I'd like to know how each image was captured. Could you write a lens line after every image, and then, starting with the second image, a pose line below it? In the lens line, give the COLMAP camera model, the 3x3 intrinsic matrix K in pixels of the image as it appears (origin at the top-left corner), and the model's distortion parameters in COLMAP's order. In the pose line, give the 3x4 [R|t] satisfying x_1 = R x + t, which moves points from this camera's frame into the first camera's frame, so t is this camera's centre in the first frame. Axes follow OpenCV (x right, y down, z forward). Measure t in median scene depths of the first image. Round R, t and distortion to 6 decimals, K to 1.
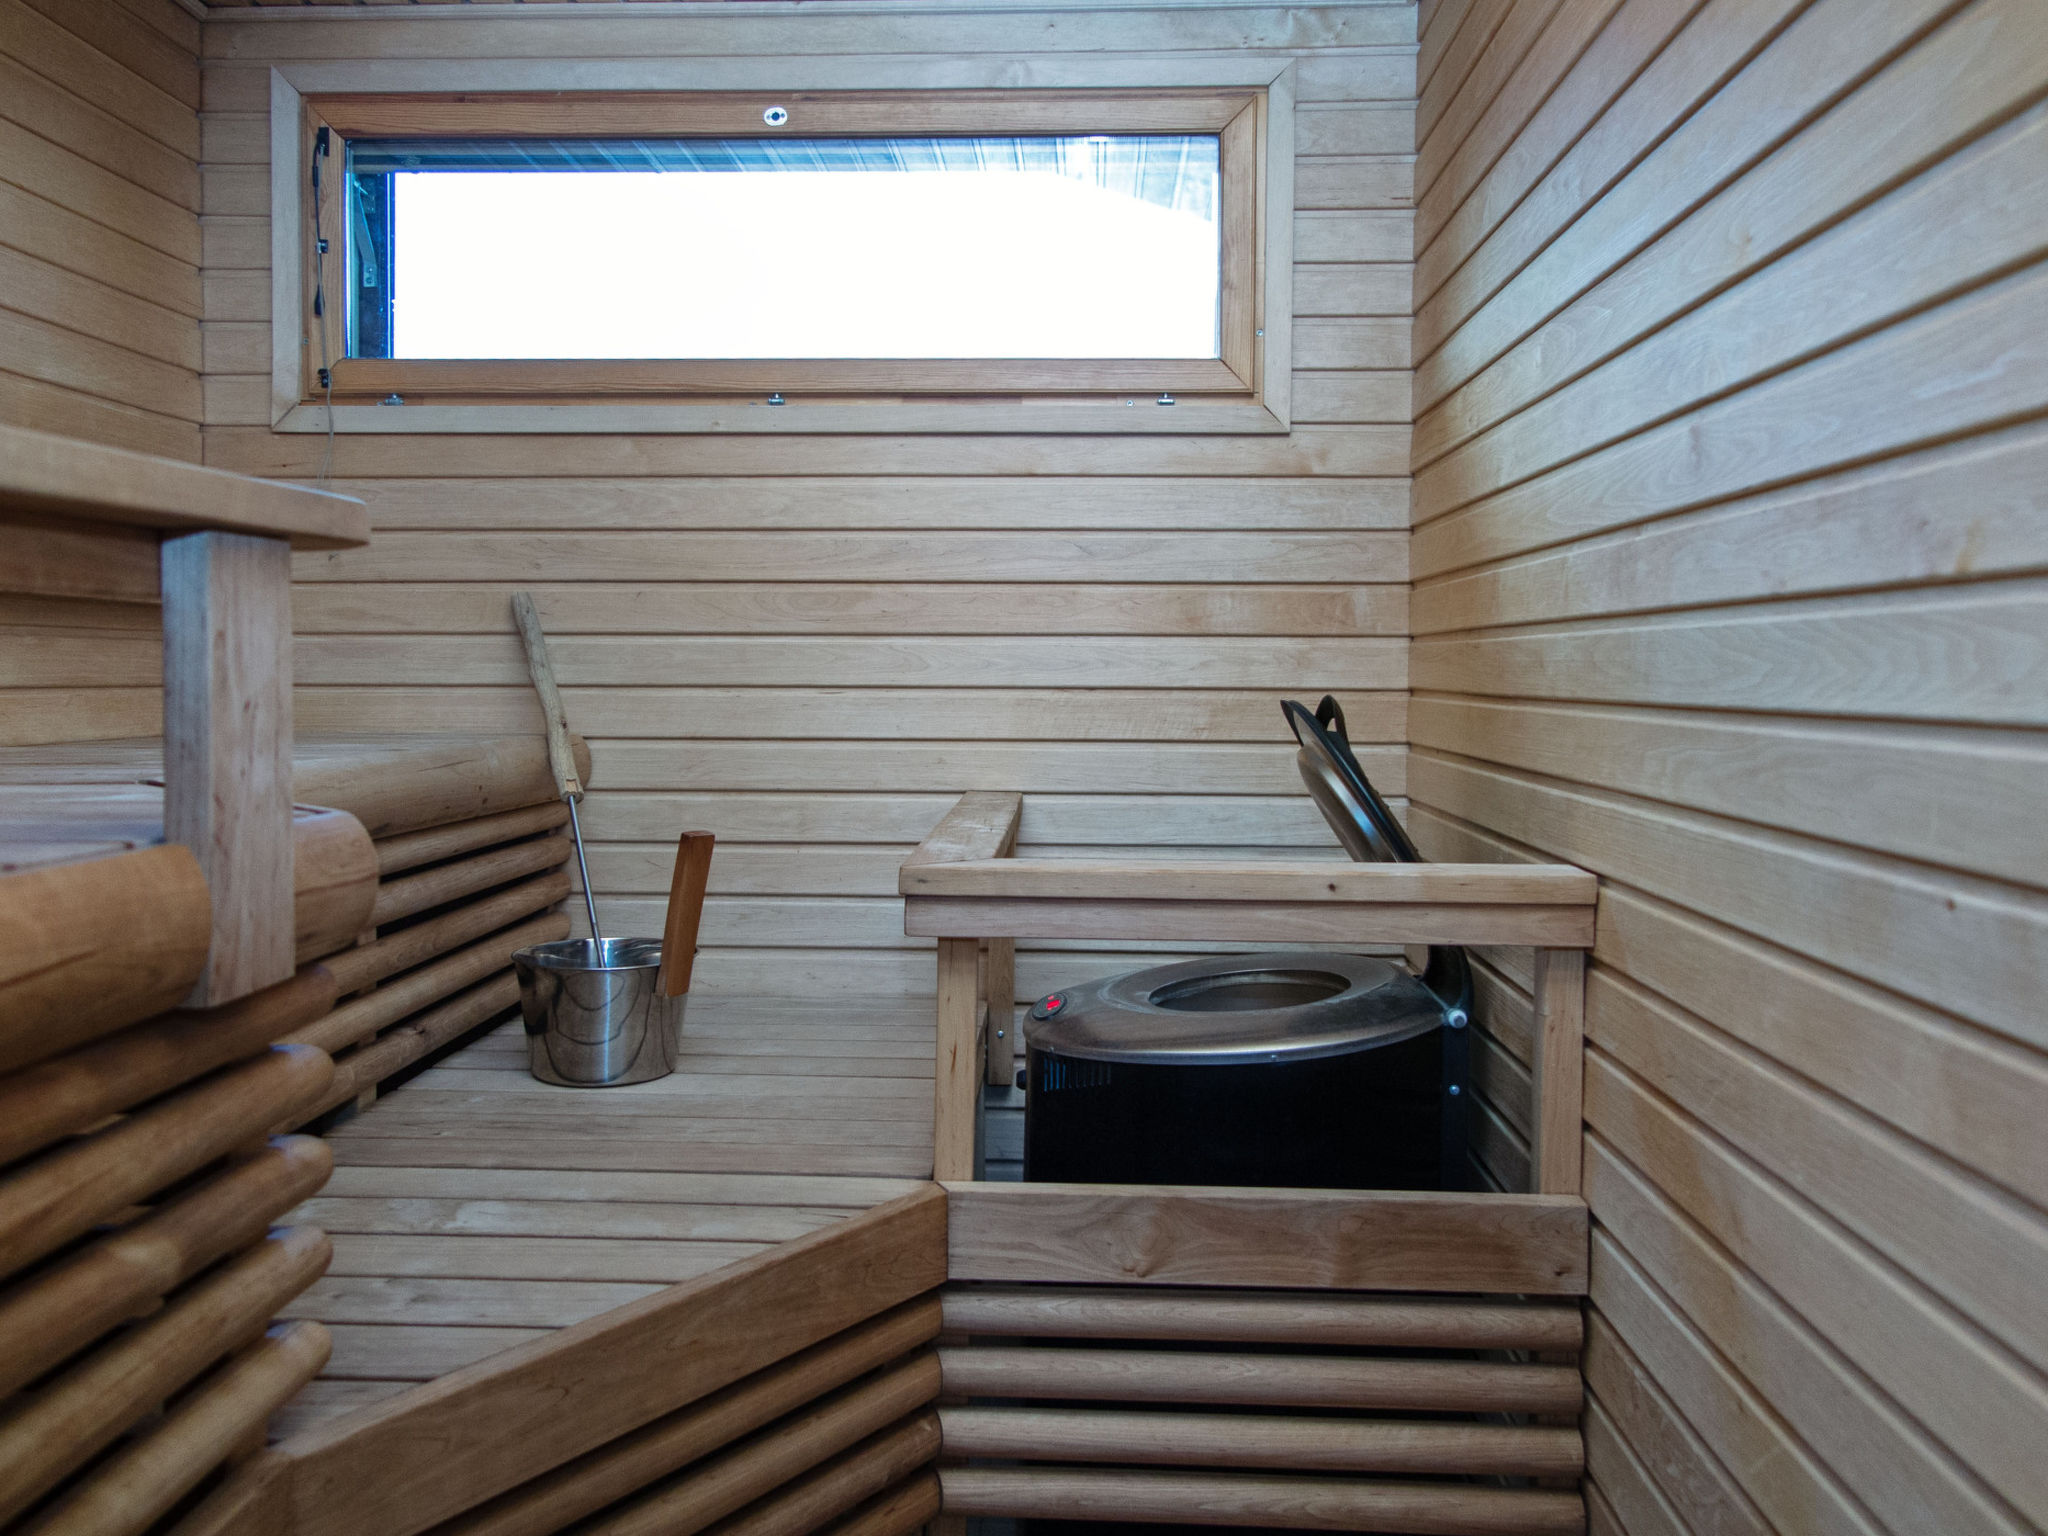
lens RADIAL K [[1595.6, 0, 1022.0], [0, 1595.6, 736.0], [0, 0, 1]] dist [0.004990, 0.005532]
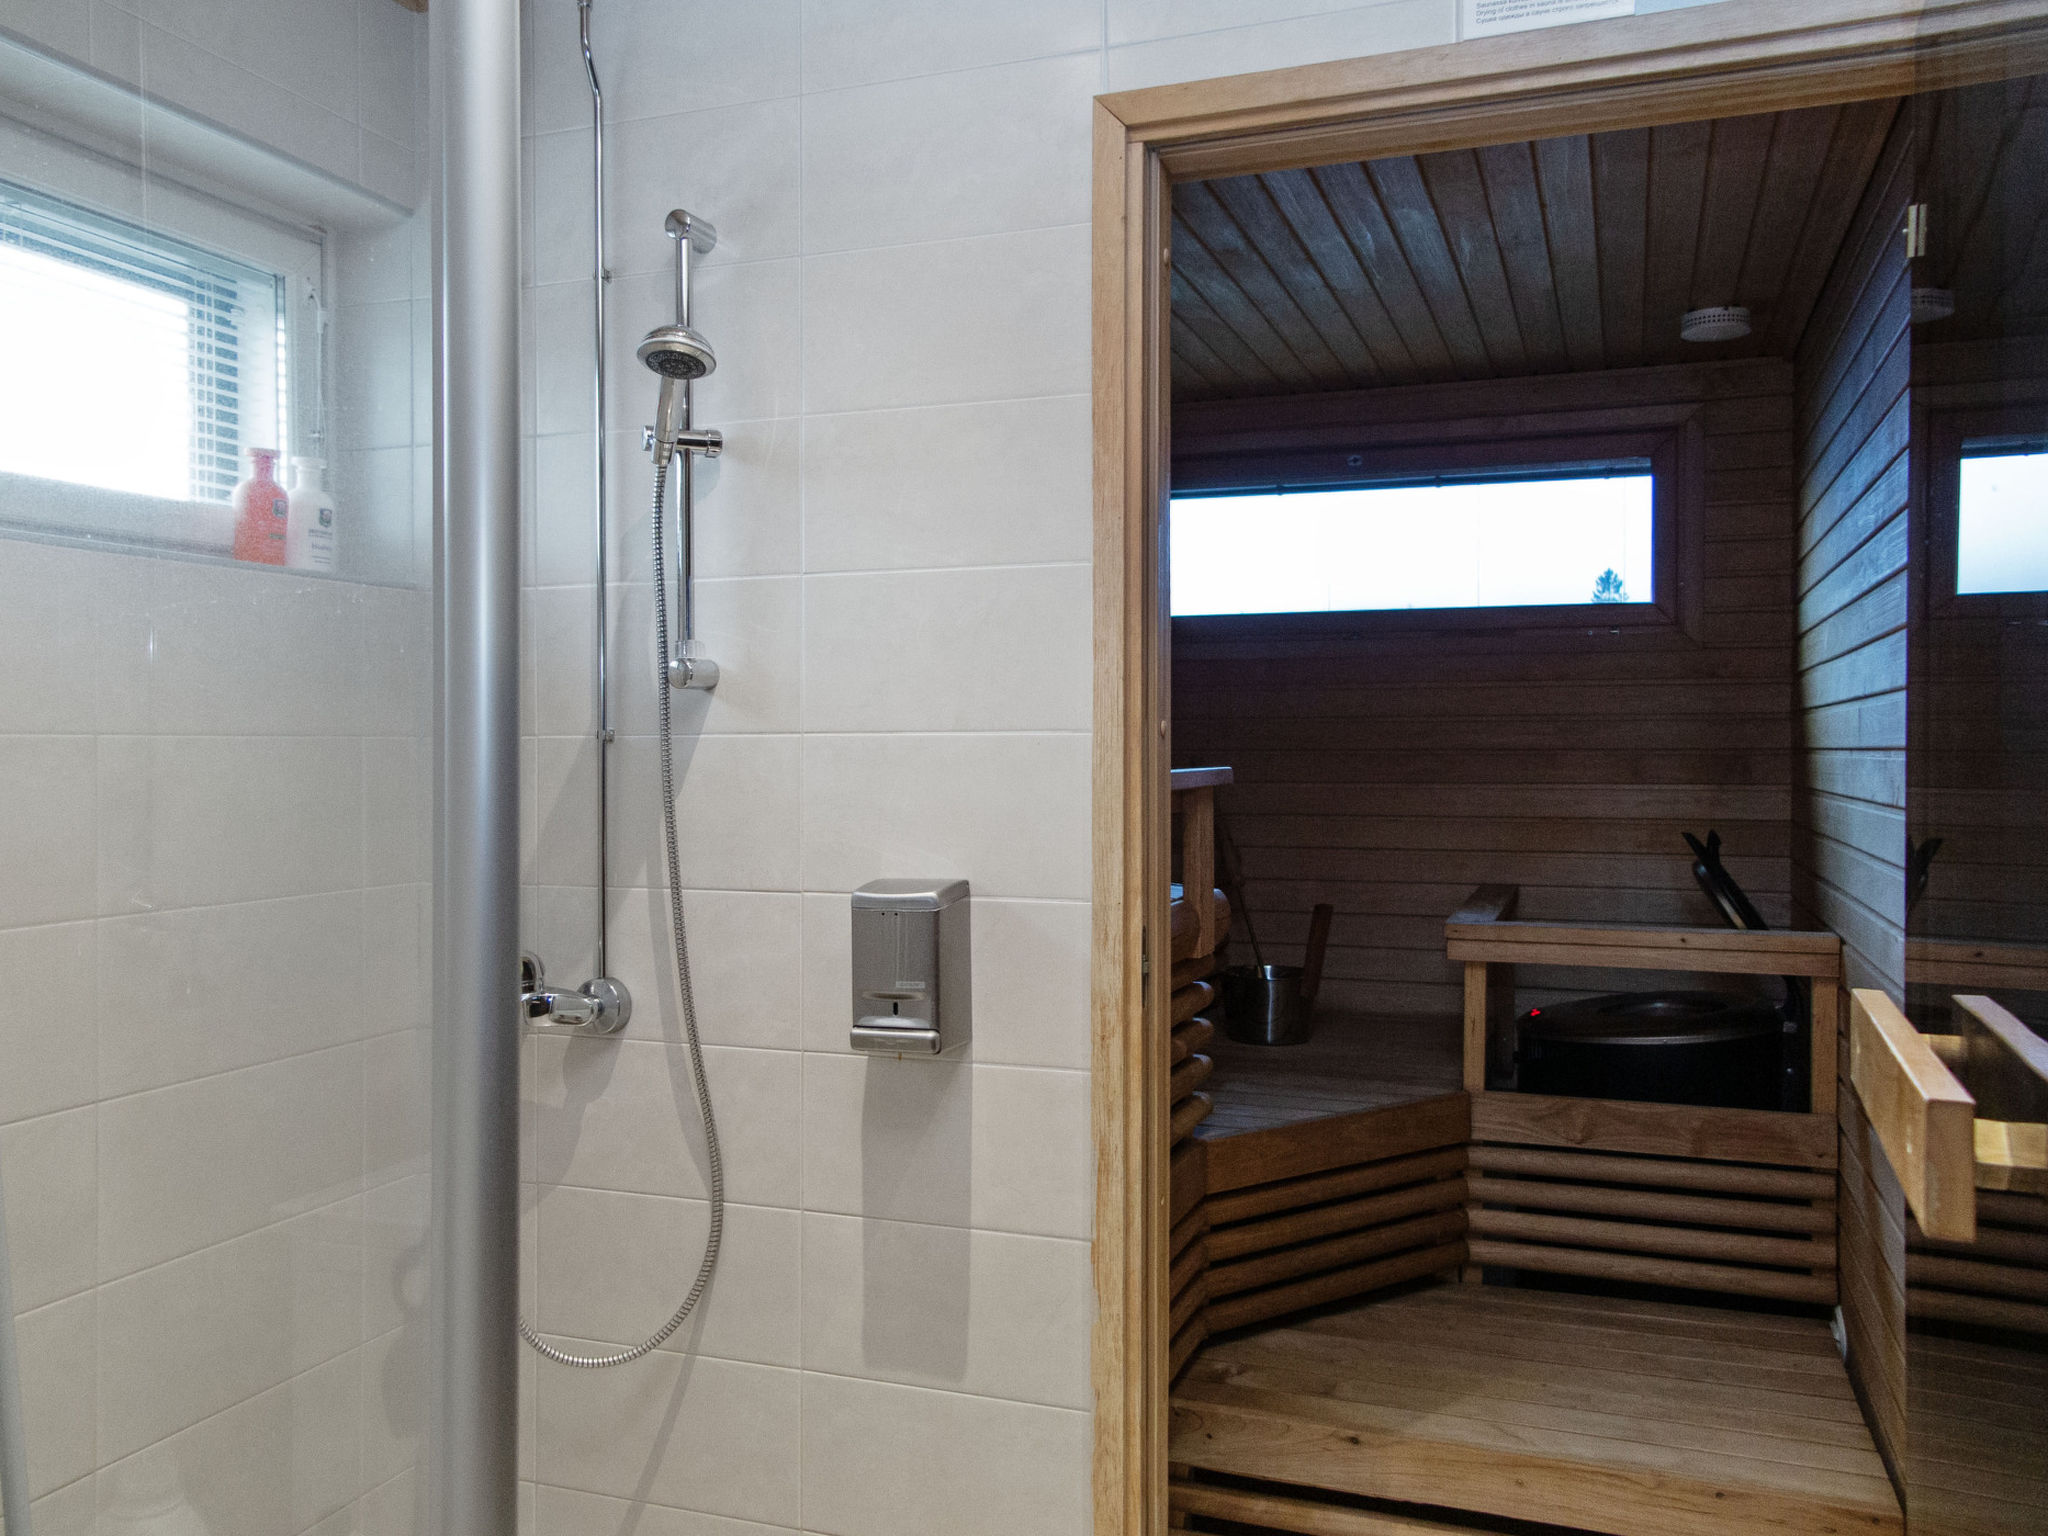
lens RADIAL K [[1595.6, 0, 1022.0], [0, 1595.6, 736.0], [0, 0, 1]] dist [0.004990, 0.005532]
pose [[0.949945, -0.008352, -0.312305, 0.039666], [-0.009728, 0.998367, -0.056291, -0.027488], [0.312265, 0.056512, 0.948313, -0.920027]]
